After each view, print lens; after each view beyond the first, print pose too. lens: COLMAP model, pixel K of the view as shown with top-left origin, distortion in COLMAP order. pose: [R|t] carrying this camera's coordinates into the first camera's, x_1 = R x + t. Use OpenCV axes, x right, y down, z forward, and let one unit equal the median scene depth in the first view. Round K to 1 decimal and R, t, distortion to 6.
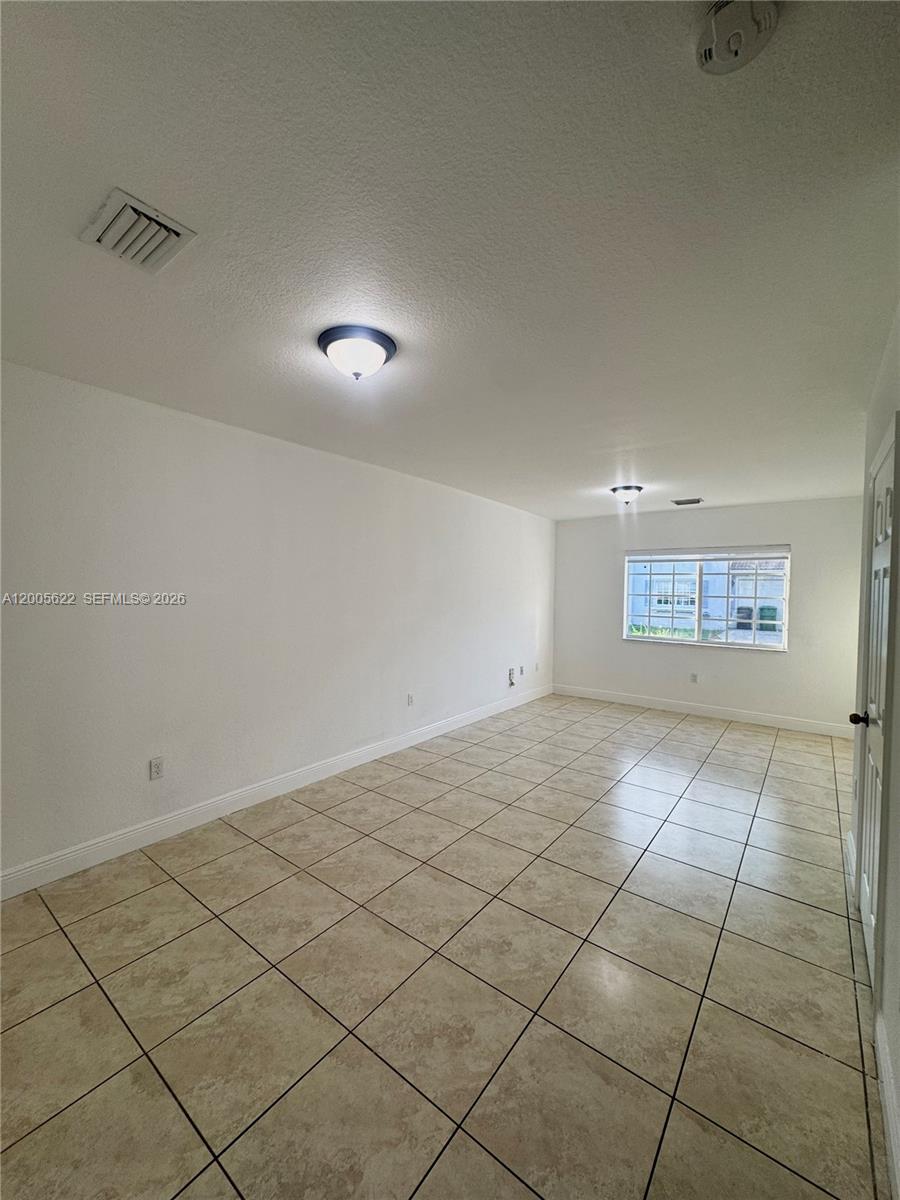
lens RADIAL K [[478.2, 0, 450.0], [0, 478.2, 600.0], [0, 0, 1]] dist [-0.003196, 0.000626]
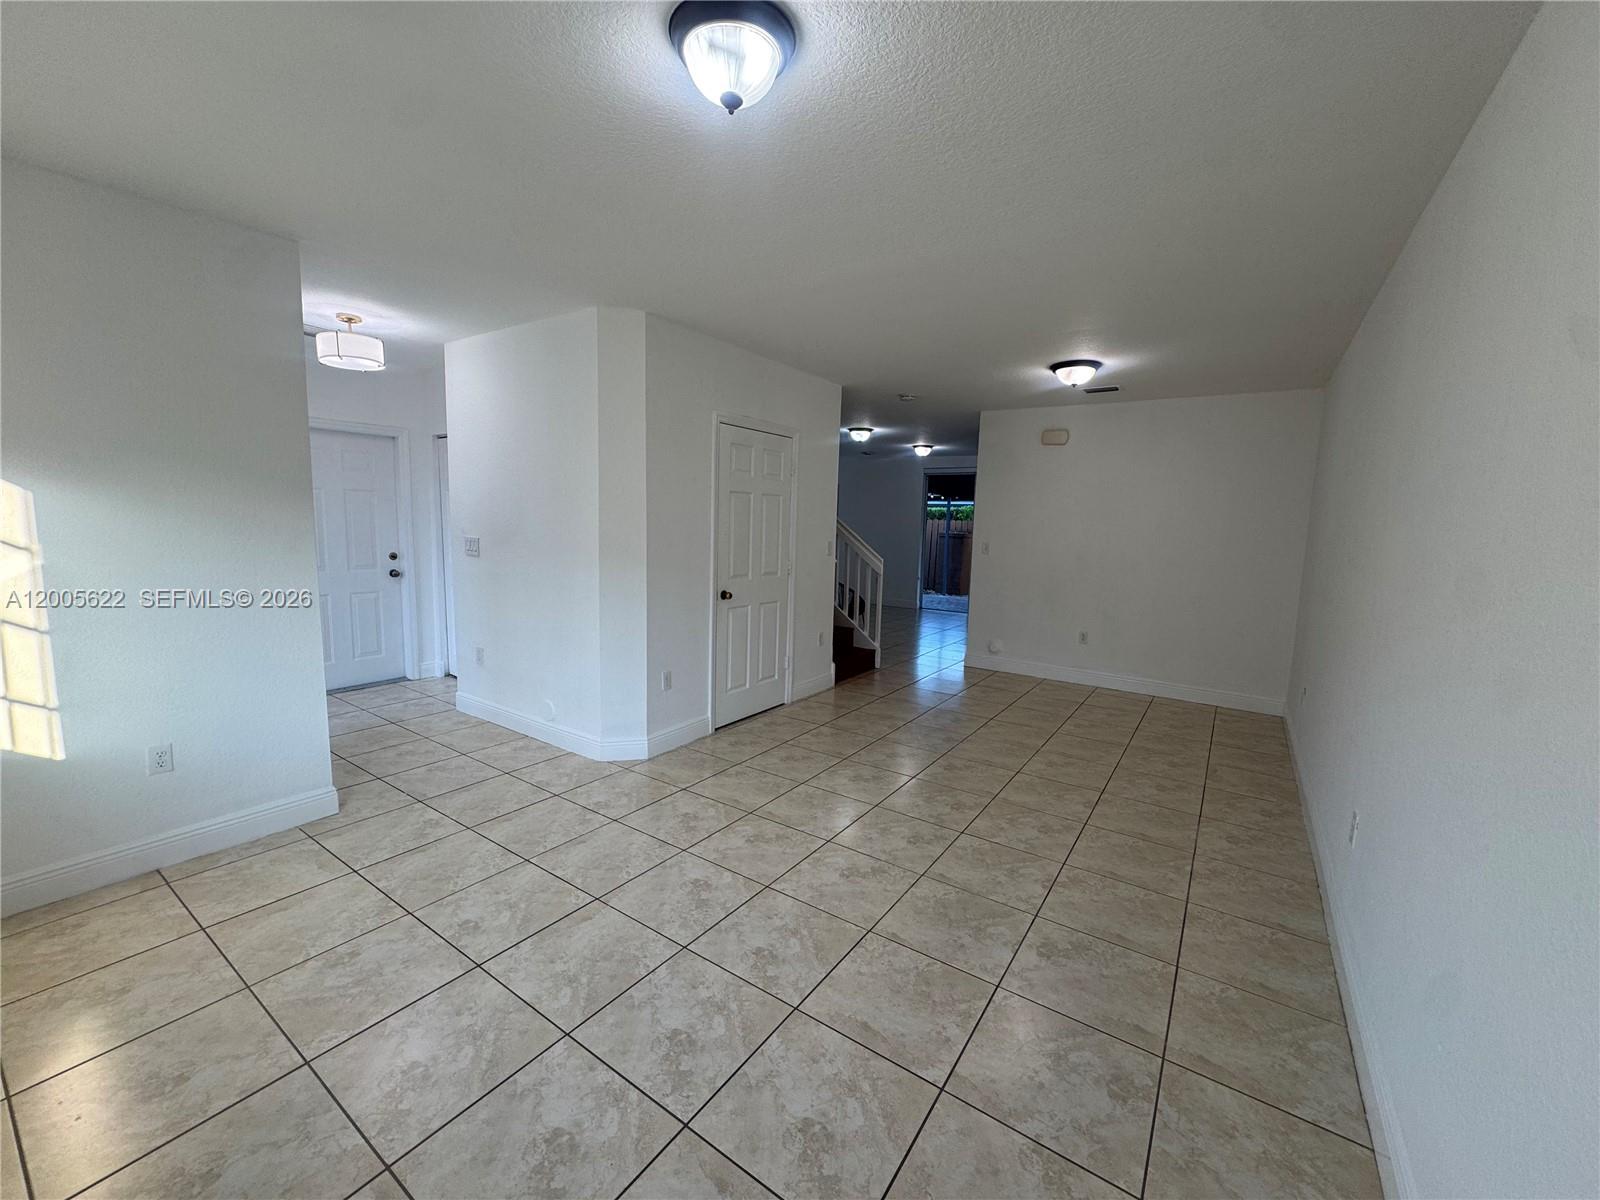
lens RADIAL K [[637.6, 0, 800.0], [0, 637.6, 600.0], [0, 0, 1]] dist [-0.003196, 0.000626]
pose [[-0.997737, -0.036080, -0.056734, 0.413151], [-0.044229, 0.987748, 0.149659, -0.017544], [0.050639, 0.151829, -0.987109, 1.600256]]
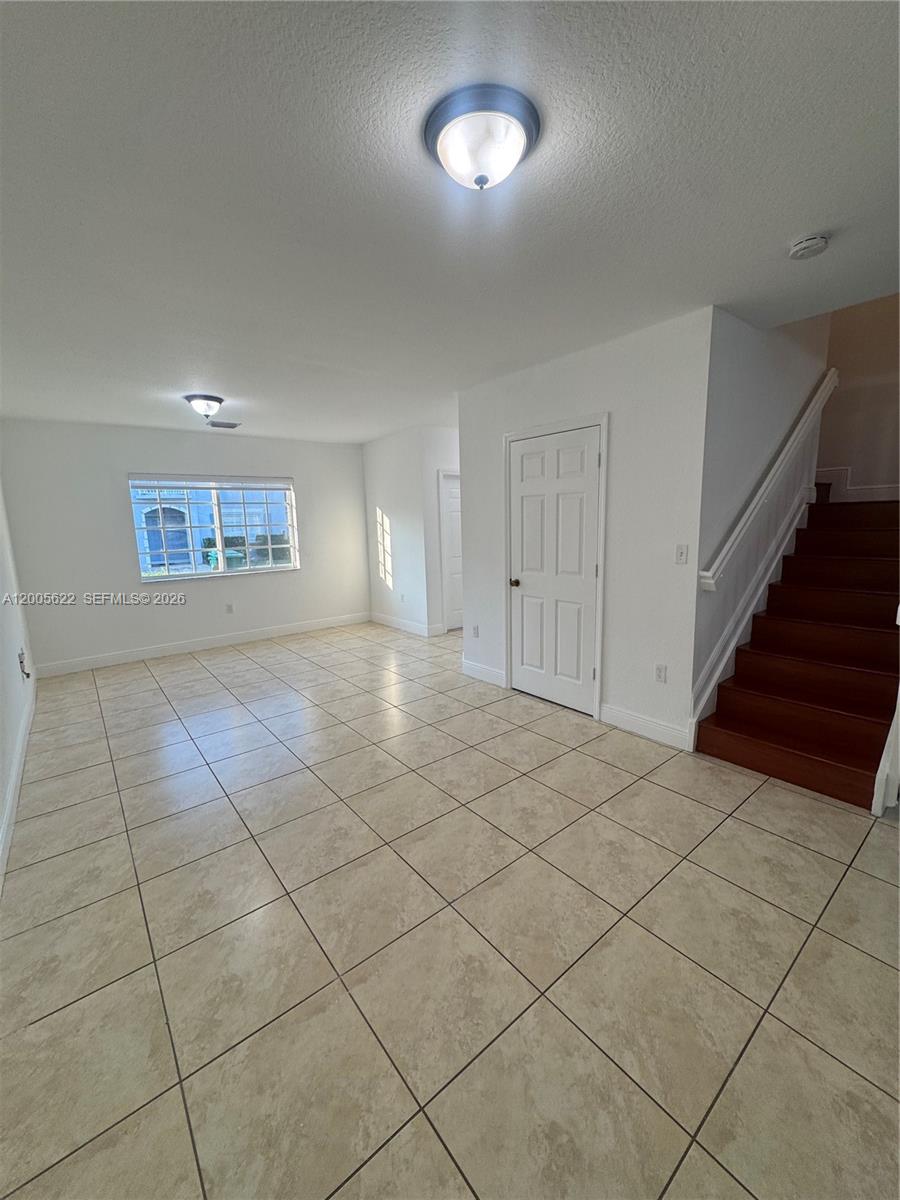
lens RADIAL K [[478.2, 0, 450.0], [0, 478.2, 600.0], [0, 0, 1]] dist [-0.003196, 0.000626]
pose [[0.236020, -0.181375, 0.954671, -0.482388], [0.056243, 0.983330, 0.172915, -0.002889], [-0.970119, 0.012882, 0.242287, 0.444582]]
